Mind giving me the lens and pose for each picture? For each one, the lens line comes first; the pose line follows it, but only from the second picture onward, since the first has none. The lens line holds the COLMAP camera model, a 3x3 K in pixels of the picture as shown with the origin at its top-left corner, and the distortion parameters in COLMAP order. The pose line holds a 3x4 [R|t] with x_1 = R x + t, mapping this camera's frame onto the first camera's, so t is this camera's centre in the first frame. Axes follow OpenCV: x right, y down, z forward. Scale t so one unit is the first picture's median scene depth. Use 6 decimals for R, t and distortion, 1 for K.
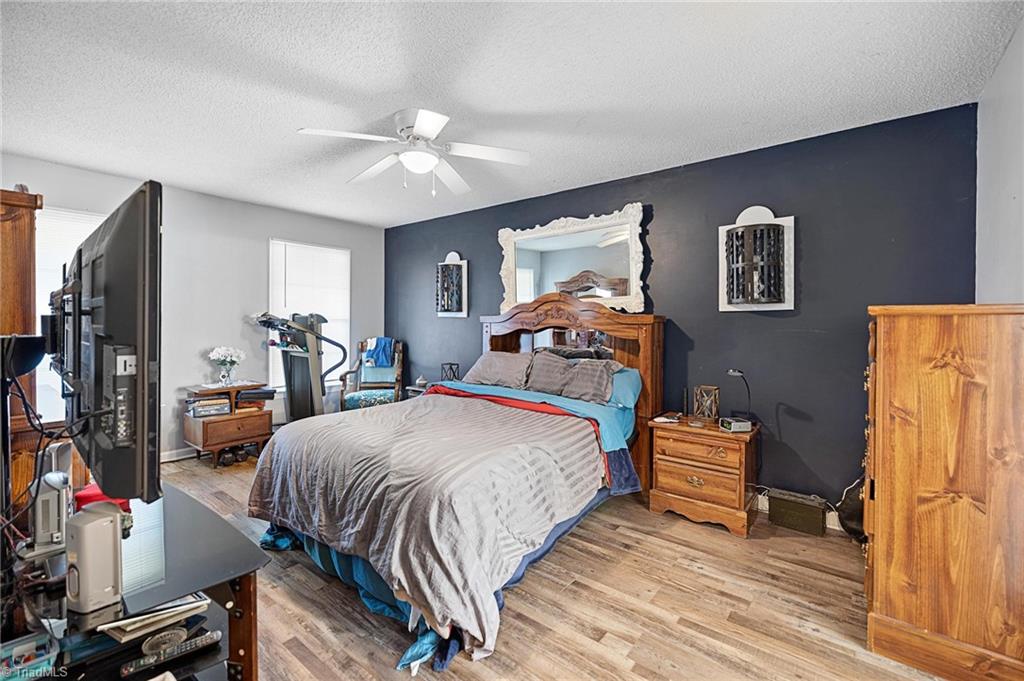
lens RADIAL K [[441.7, 0, 511.4], [0, 441.7, 322.3], [0, 0, 1]] dist [0.000486, -0.000059]
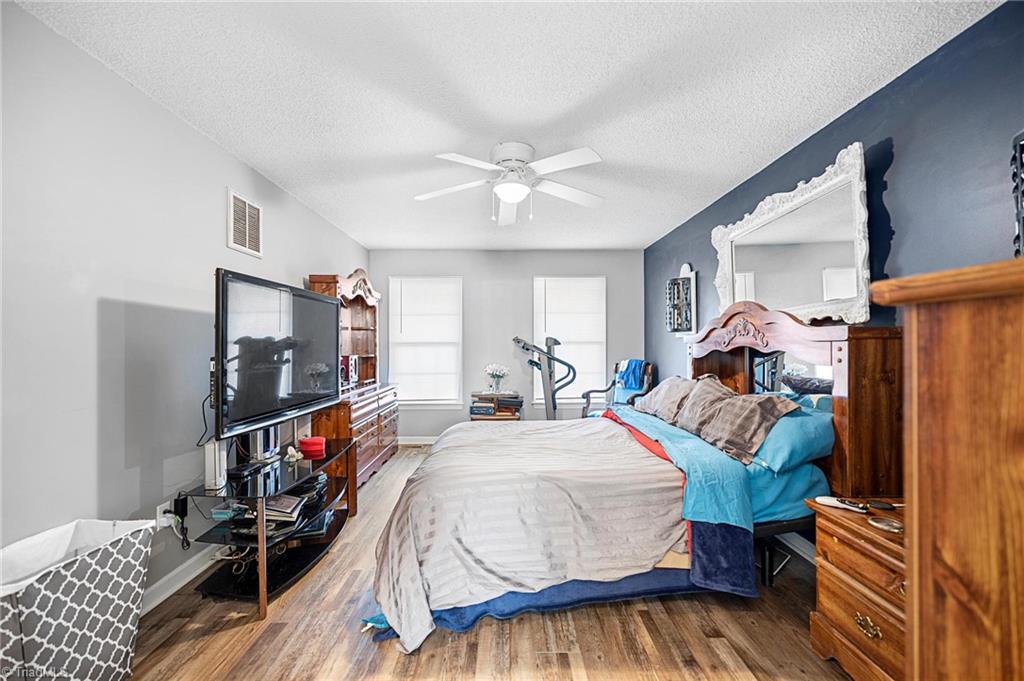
lens RADIAL K [[434.8, 0, 512.0], [0, 434.8, 340.5], [0, 0, 1]] dist [-0.003577, -0.000279]
pose [[0.635792, -0.017820, -0.771655, 0.494109], [0.007932, 0.999832, -0.016553, 0.009913], [0.771820, 0.004404, 0.635826, 0.279902]]
